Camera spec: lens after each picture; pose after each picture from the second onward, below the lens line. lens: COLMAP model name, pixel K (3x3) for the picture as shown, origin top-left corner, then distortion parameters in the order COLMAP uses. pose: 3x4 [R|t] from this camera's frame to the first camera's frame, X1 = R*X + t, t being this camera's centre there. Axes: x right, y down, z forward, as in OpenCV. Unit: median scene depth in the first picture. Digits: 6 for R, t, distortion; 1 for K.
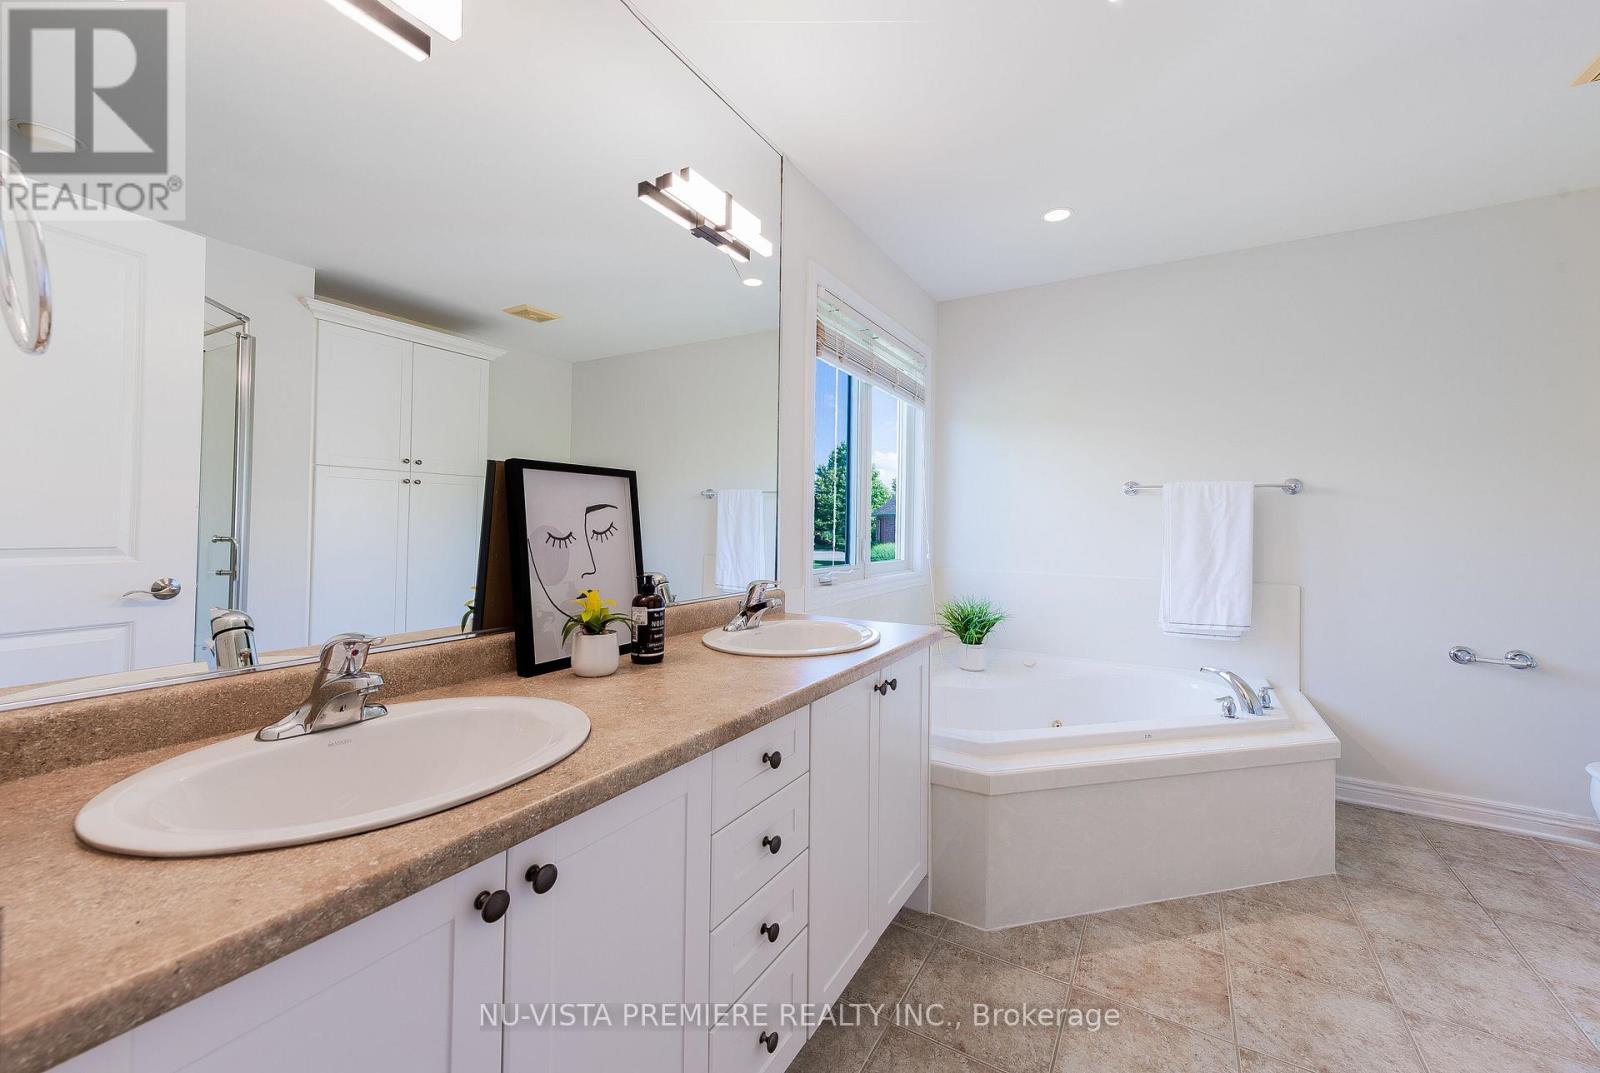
lens RADIAL K [[639.4, 0, 783.6], [0, 639.4, 529.6], [0, 0, 1]] dist [0.003381, -0.000095]
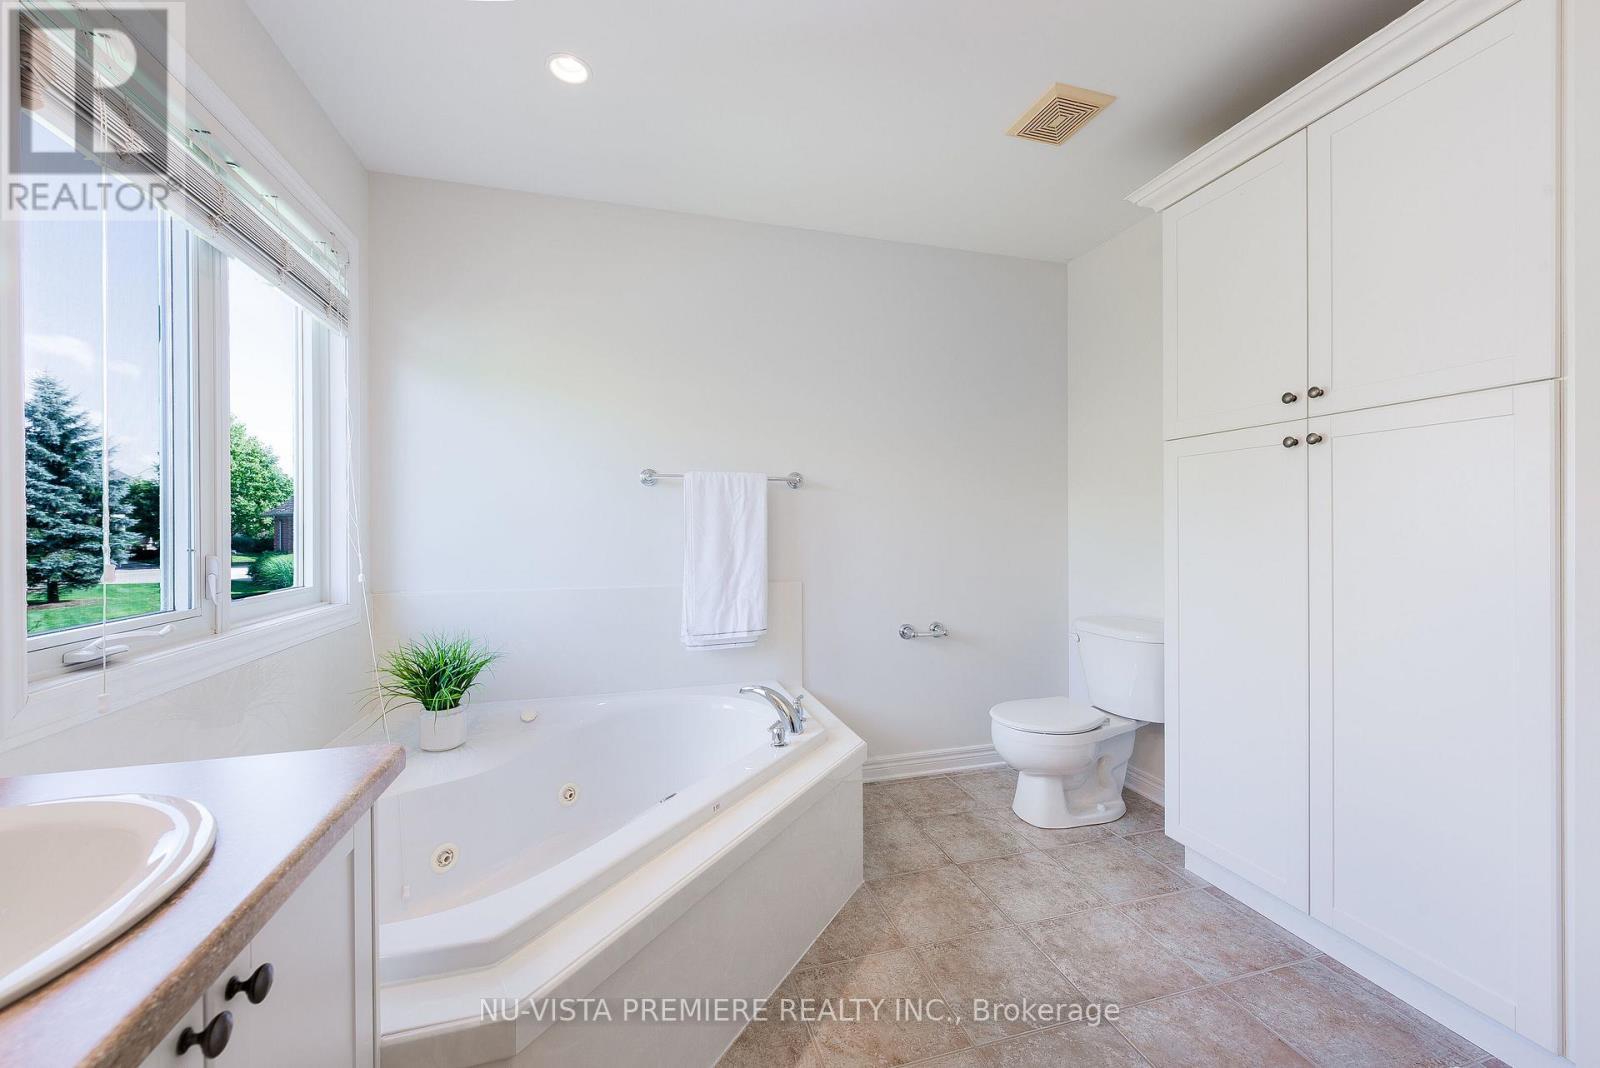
lens RADIAL K [[639.4, 0, 783.6], [0, 639.4, 527.1], [0, 0, 1]] dist [0.003381, -0.000095]
pose [[0.689237, -0.017638, 0.724322, 0.082031], [0.018349, 0.999808, 0.006886, -0.003574], [-0.724304, 0.008544, 0.689428, 0.375096]]
